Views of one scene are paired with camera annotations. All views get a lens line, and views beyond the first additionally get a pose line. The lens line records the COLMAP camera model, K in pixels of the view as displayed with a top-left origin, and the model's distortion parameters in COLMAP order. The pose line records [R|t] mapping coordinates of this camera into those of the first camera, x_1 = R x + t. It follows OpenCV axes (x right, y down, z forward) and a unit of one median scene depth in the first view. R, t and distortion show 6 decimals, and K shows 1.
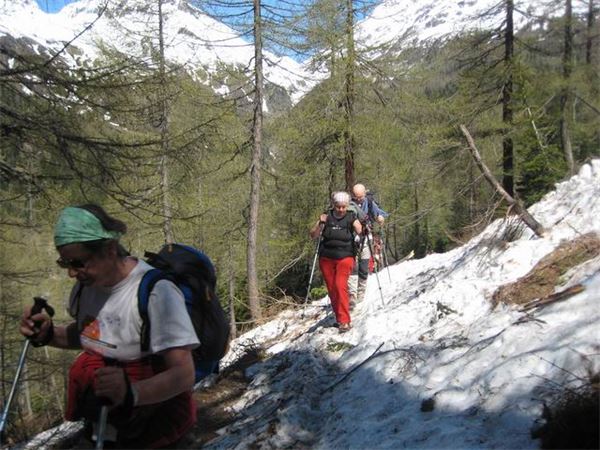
lens RADIAL K [[625.2, 0, 316.2], [0, 625.2, 227.4], [0, 0, 1]] dist [-0.161382, 0.201900]
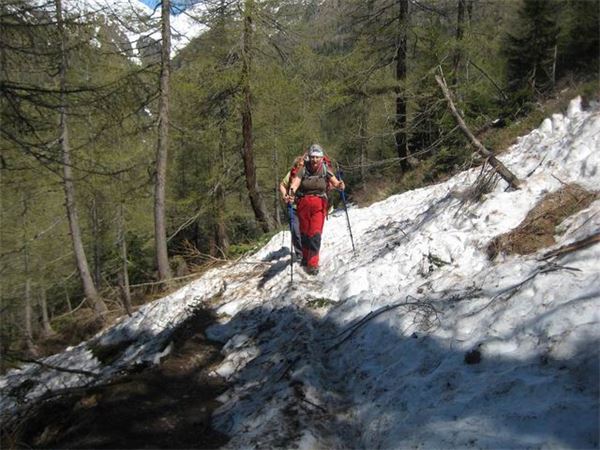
lens RADIAL K [[625.2, 0, 316.2], [0, 625.2, 227.4], [0, 0, 1]] dist [-0.161382, 0.201900]
pose [[0.981312, -0.017308, 0.191645, -0.160906], [0.004384, 0.997699, 0.067653, 0.009298], [-0.192375, -0.065549, 0.979130, 0.063027]]
